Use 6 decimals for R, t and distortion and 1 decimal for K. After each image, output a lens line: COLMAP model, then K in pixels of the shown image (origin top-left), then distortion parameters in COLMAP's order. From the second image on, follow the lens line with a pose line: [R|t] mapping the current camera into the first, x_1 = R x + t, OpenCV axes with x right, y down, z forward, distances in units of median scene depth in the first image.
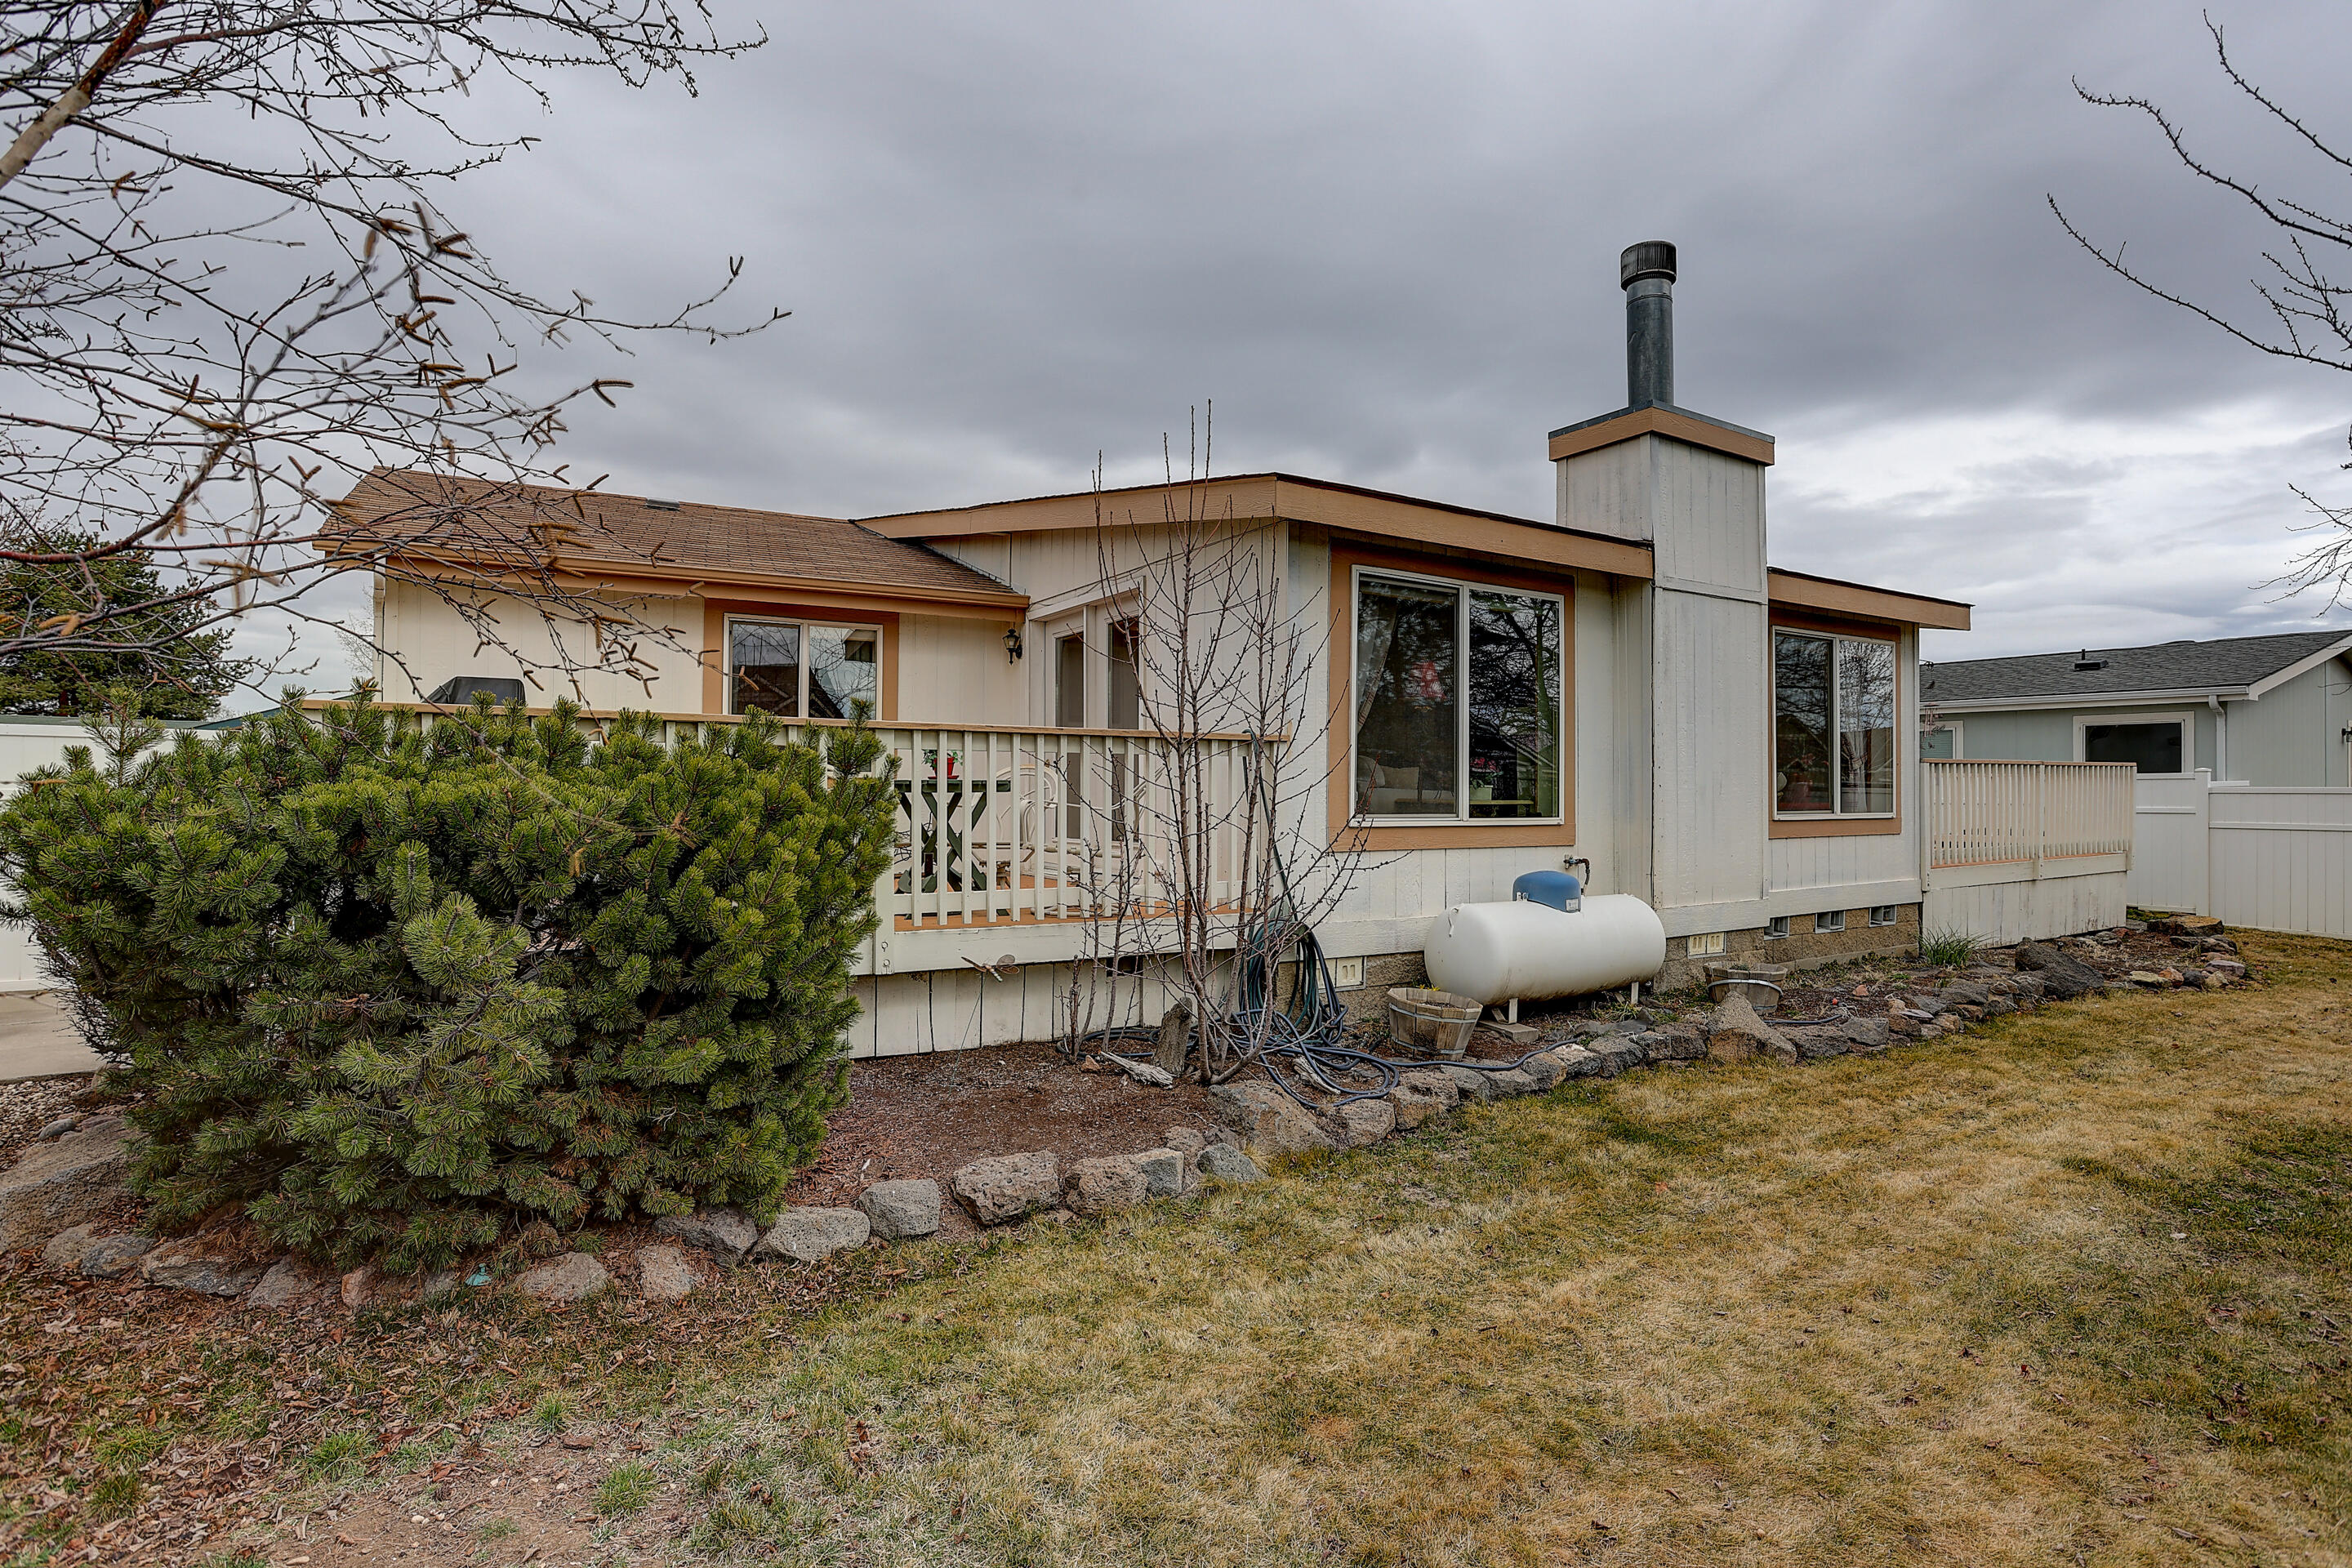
lens RADIAL K [[1177.1, 0, 1189.6], [0, 1177.1, 780.2], [0, 0, 1]] dist [-0.072753, 0.033090]
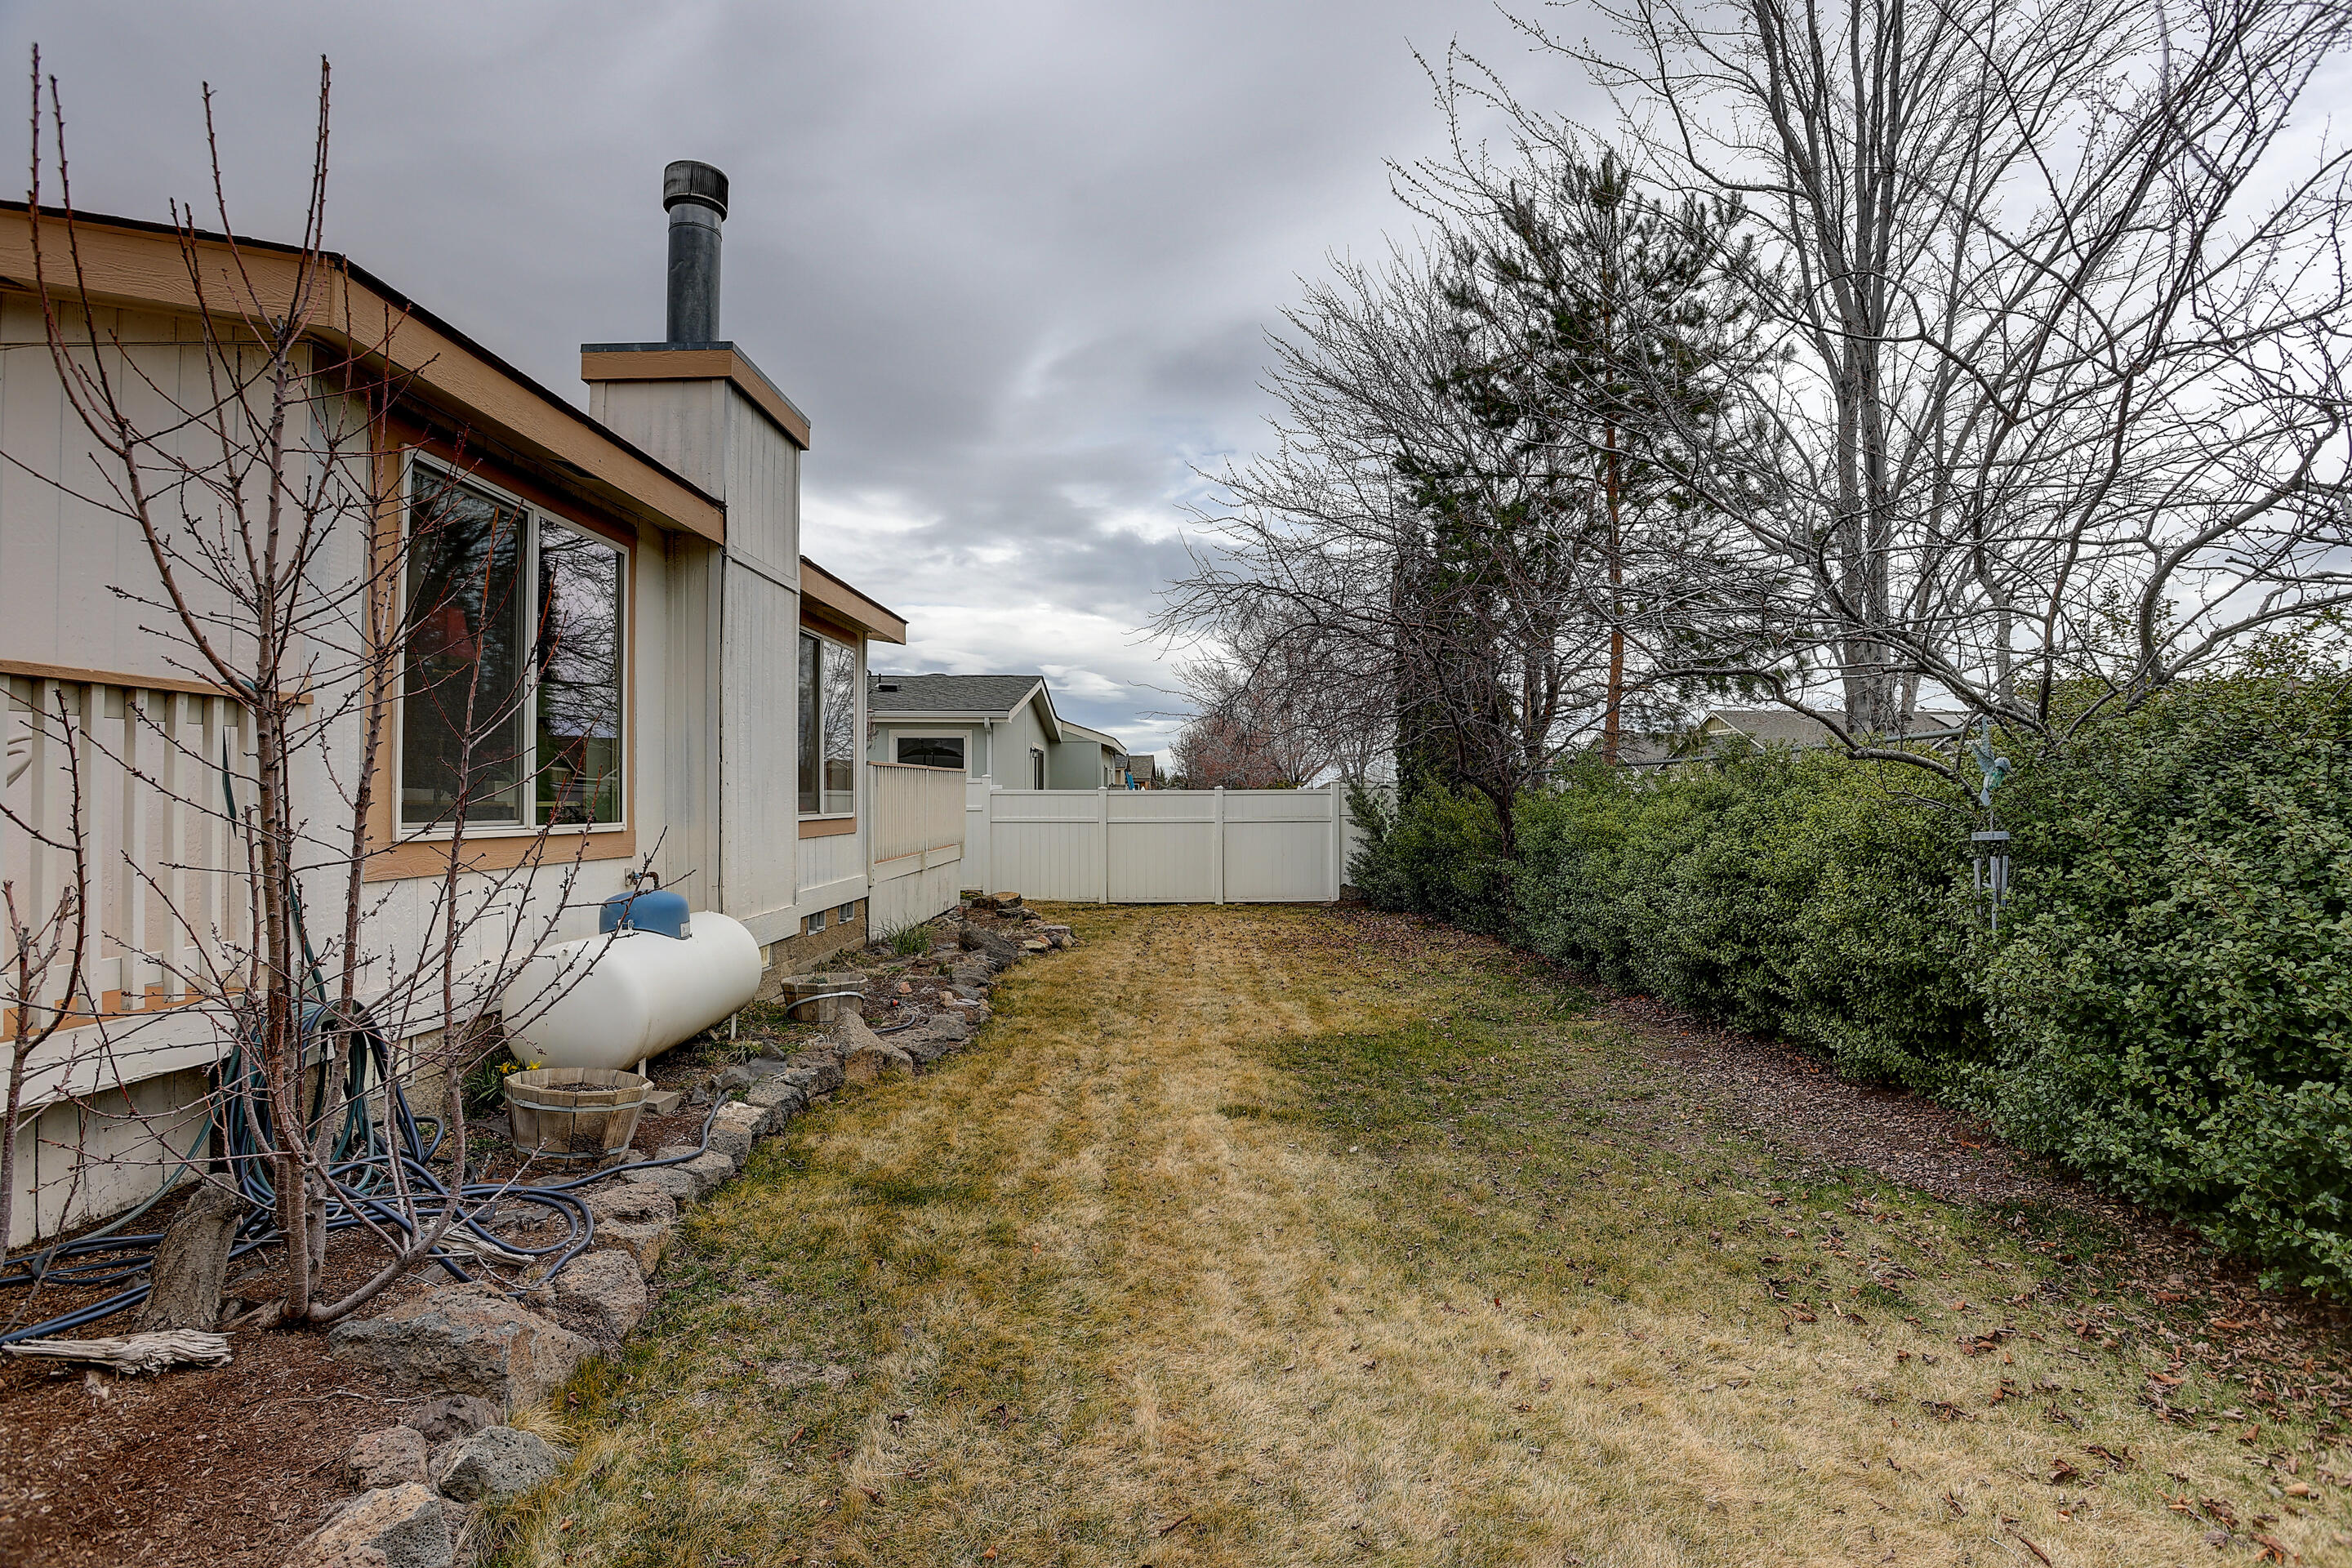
lens RADIAL K [[1145.2, 0, 1184.0], [0, 1145.2, 788.0], [0, 0, 1]] dist [-0.073122, 0.029705]
pose [[0.520522, 0.004268, 0.853838, -0.131695], [-0.006634, 0.999978, -0.000955, 0.006272], [-0.853823, -0.005168, 0.520538, 0.248889]]
